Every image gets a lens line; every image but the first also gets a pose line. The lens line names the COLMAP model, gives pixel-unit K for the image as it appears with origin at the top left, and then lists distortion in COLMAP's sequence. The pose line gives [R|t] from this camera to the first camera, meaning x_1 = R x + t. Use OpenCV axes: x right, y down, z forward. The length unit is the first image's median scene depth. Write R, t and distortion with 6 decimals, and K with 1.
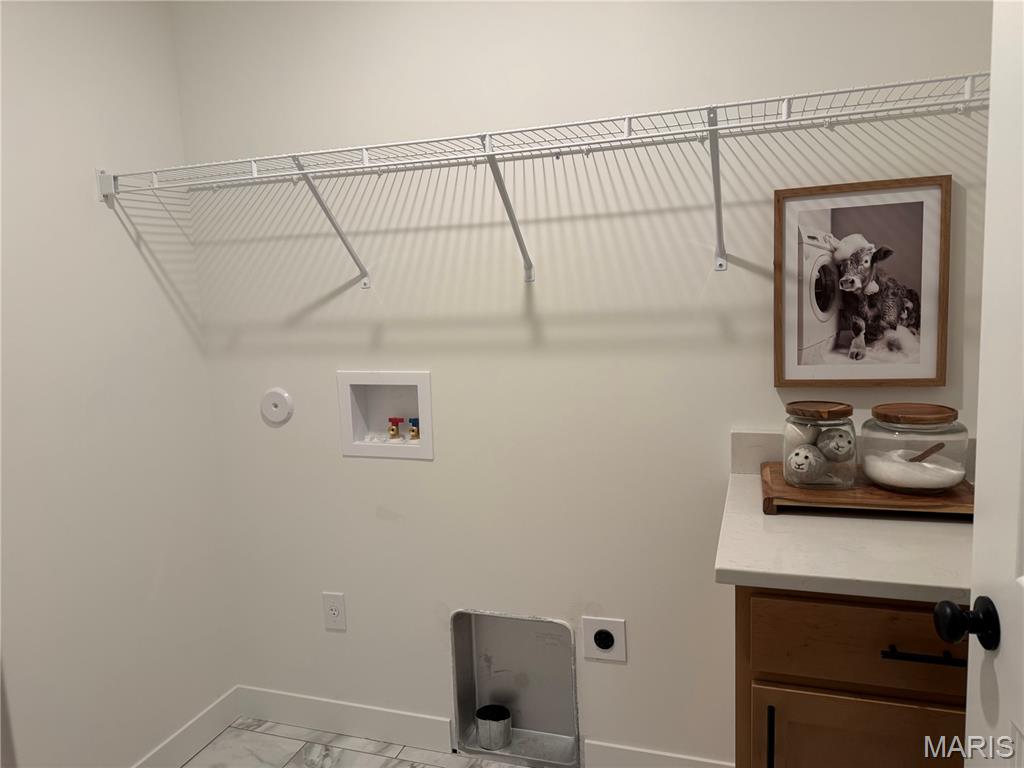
lens RADIAL K [[715.2, 0, 512.0], [0, 715.2, 384.0], [0, 0, 1]] dist [0.131413, -0.176993]
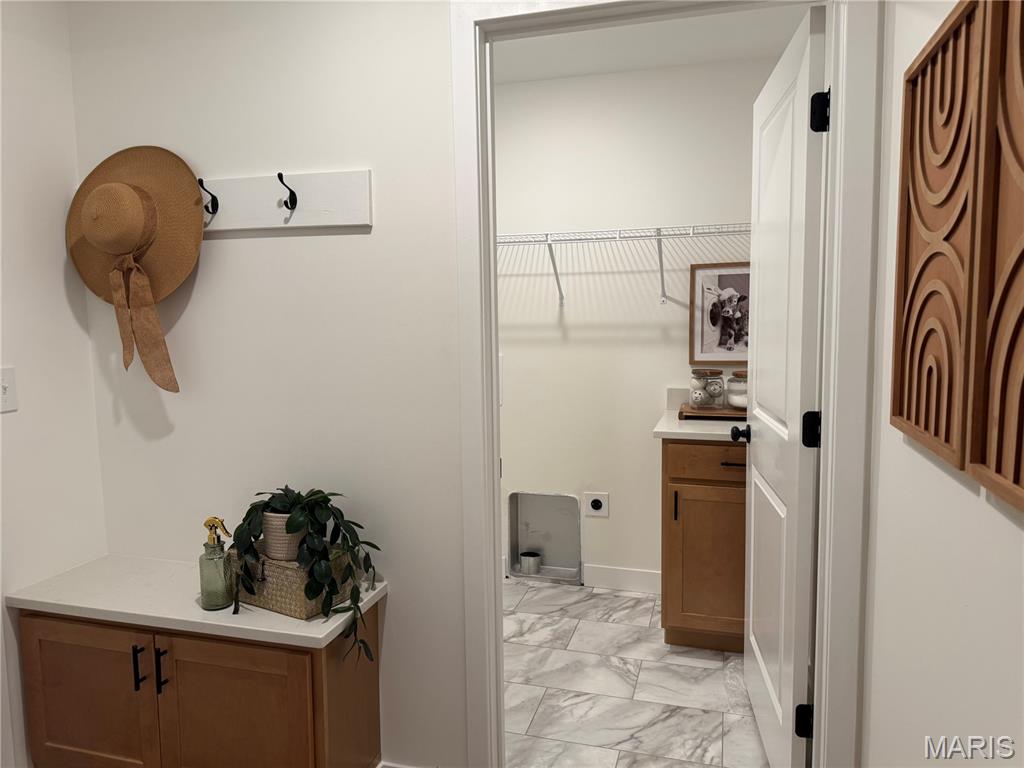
lens RADIAL K [[715.2, 0, 512.0], [0, 715.2, 384.0], [0, 0, 1]] dist [0.131413, -0.176993]
pose [[0.998678, 0.028659, 0.042679, -0.197352], [-0.027065, 0.998932, -0.037456, 0.144953], [-0.043707, 0.036251, 0.998386, -0.922538]]
